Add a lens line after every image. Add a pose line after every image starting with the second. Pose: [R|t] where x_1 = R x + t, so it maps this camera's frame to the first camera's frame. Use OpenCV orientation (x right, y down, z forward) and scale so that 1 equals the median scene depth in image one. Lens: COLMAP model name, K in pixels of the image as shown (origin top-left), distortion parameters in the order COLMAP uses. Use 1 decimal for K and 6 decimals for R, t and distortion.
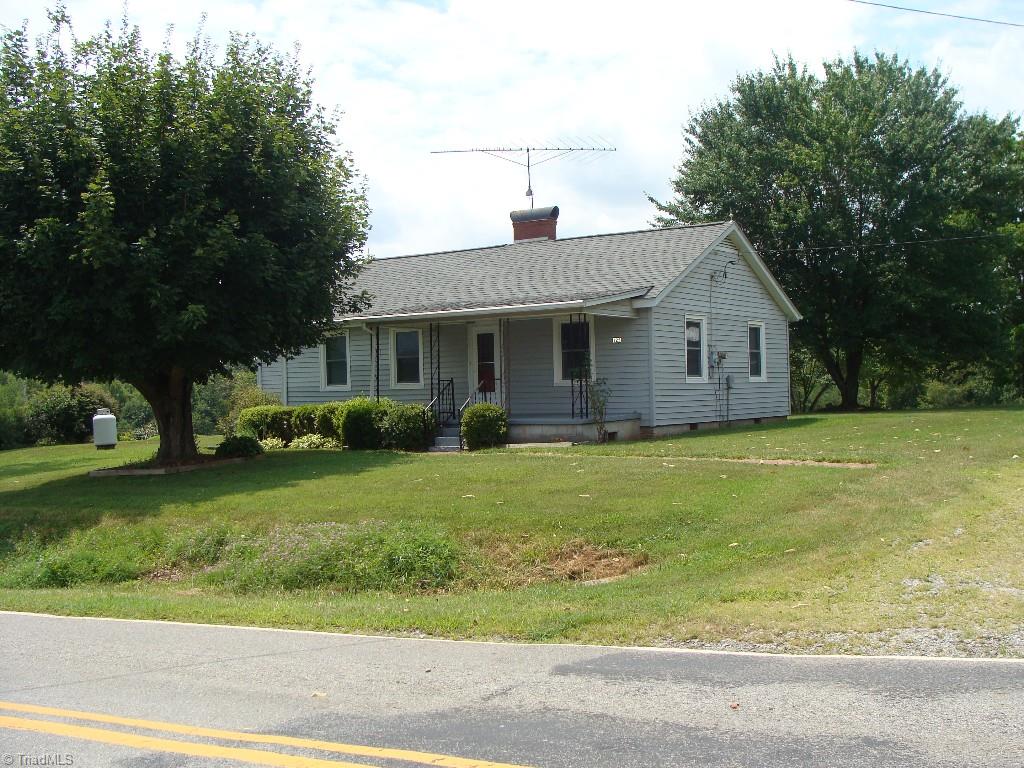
lens RADIAL K [[1132.5, 0, 511.2], [0, 1132.5, 382.1], [0, 0, 1]] dist [-0.106587, 0.000000]
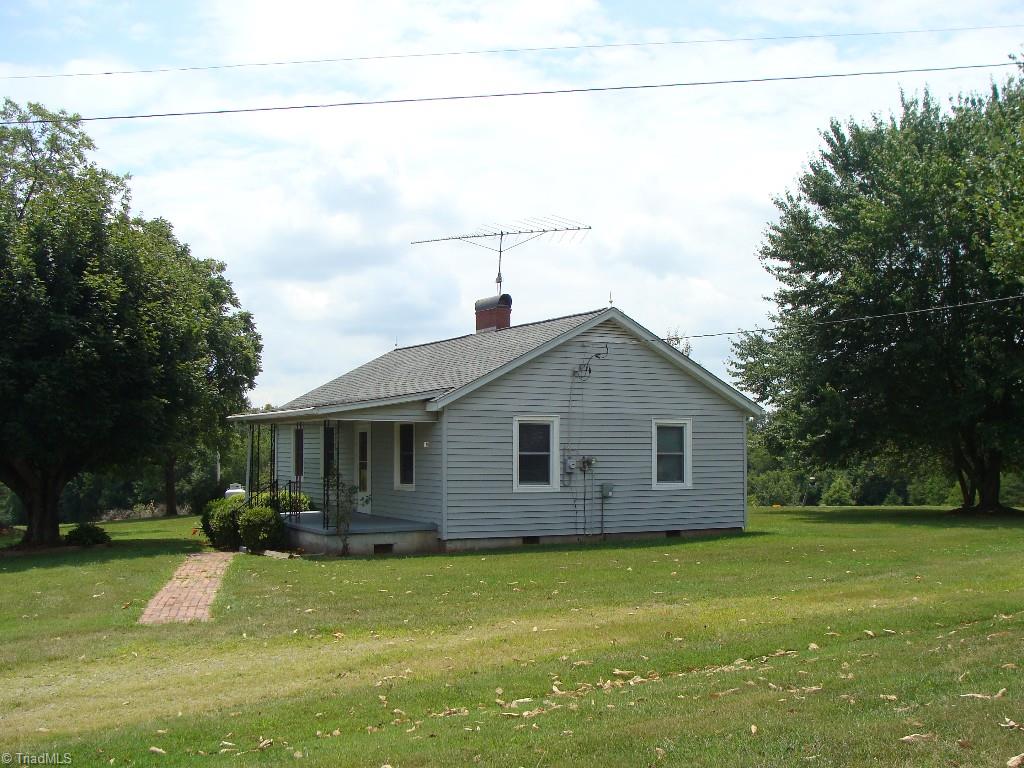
lens RADIAL K [[1132.5, 0, 510.2], [0, 1132.5, 379.4], [0, 0, 1]] dist [-0.106587, 0.000000]
pose [[0.895219, -0.005000, -0.445598, 0.522511], [-0.017911, 0.998725, -0.047190, -0.043602], [0.445266, 0.050227, 0.893988, 0.173749]]
